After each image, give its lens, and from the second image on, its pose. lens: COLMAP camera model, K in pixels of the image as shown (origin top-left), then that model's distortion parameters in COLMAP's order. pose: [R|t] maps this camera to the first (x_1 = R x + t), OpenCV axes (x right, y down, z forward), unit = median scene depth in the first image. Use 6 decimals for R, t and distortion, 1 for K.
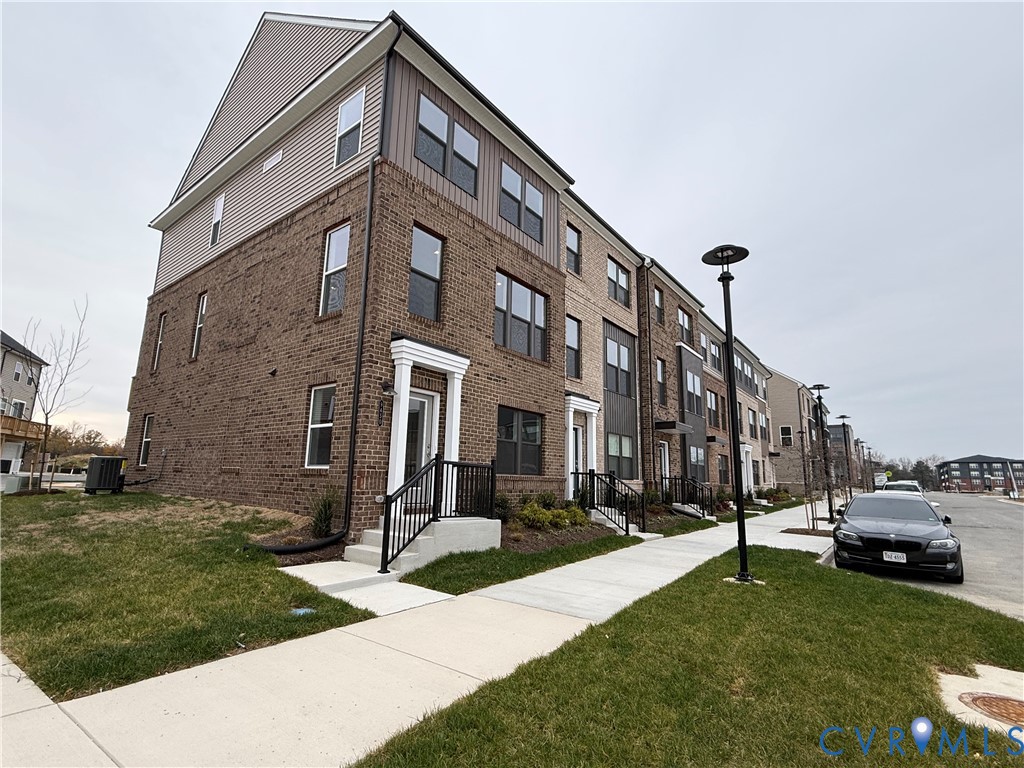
lens RADIAL K [[490.0, 0, 488.4], [0, 490.0, 384.6], [0, 0, 1]] dist [-0.000779, -0.000233]
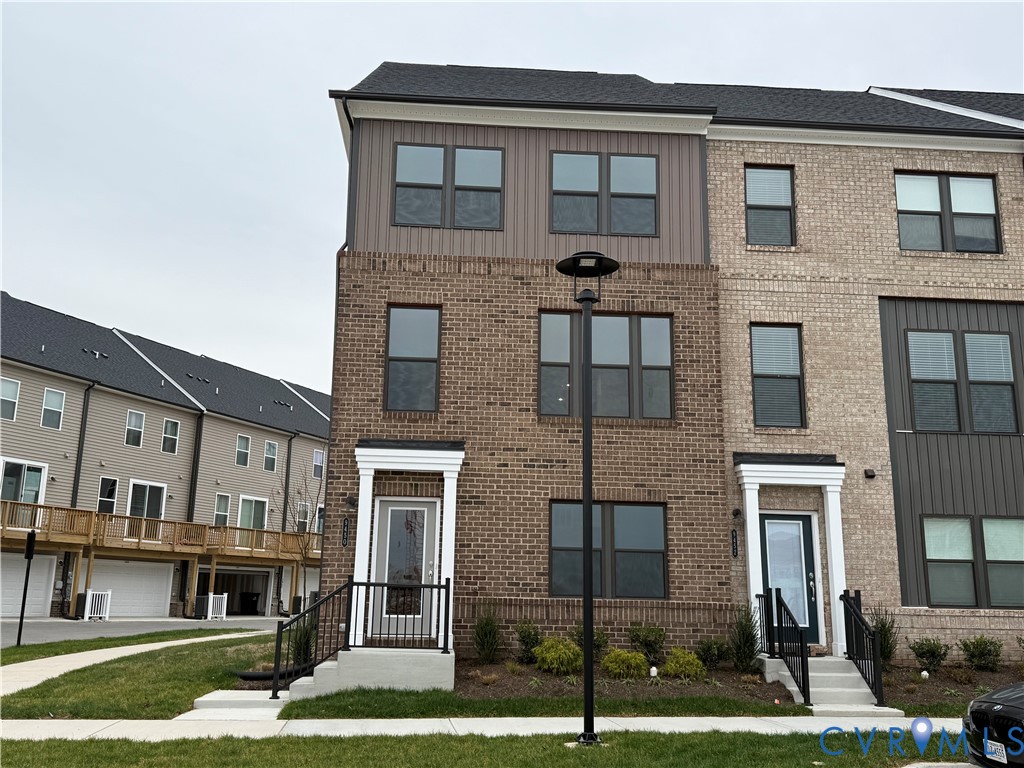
lens RADIAL K [[940.1, 0, 512.0], [0, 940.1, 384.0], [0, 0, 1]] dist [0.128355, -0.002128]
pose [[0.676025, -0.182168, -0.714006, 1.120467], [0.140535, 0.983049, -0.117752, 0.032629], [0.723353, -0.020740, 0.690167, 0.002172]]
